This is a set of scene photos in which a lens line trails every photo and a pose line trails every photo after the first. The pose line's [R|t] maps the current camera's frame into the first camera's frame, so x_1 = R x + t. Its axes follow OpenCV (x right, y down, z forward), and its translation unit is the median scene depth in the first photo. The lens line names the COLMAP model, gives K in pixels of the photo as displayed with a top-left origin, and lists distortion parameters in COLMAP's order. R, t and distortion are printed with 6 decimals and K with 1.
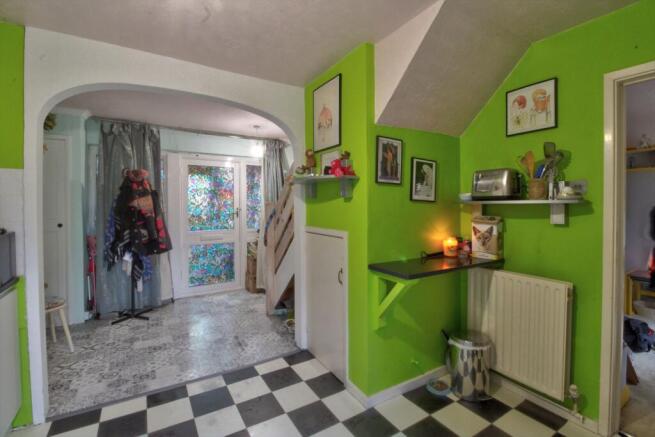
lens RADIAL K [[303.0, 0, 333.4], [0, 303.0, 208.4], [0, 0, 1]] dist [0.001203, -0.012458]
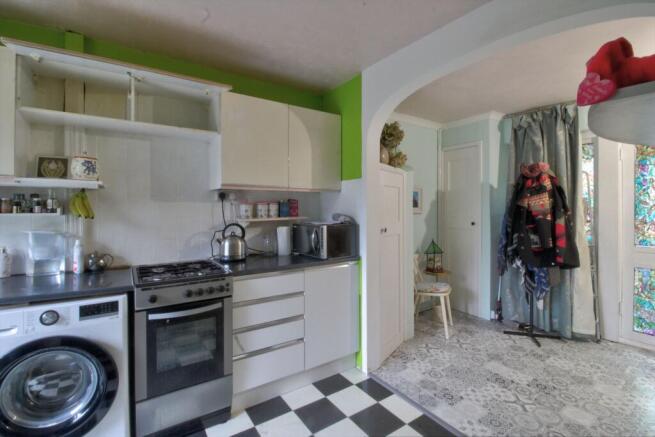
lens RADIAL K [[303.0, 0, 333.4], [0, 303.0, 208.4], [0, 0, 1]] dist [0.001203, -0.012458]
pose [[0.052630, 0.005411, -0.998599, 0.165597], [-0.012635, 0.999909, 0.004752, 0.001369], [0.998534, 0.012368, 0.052694, 0.410313]]
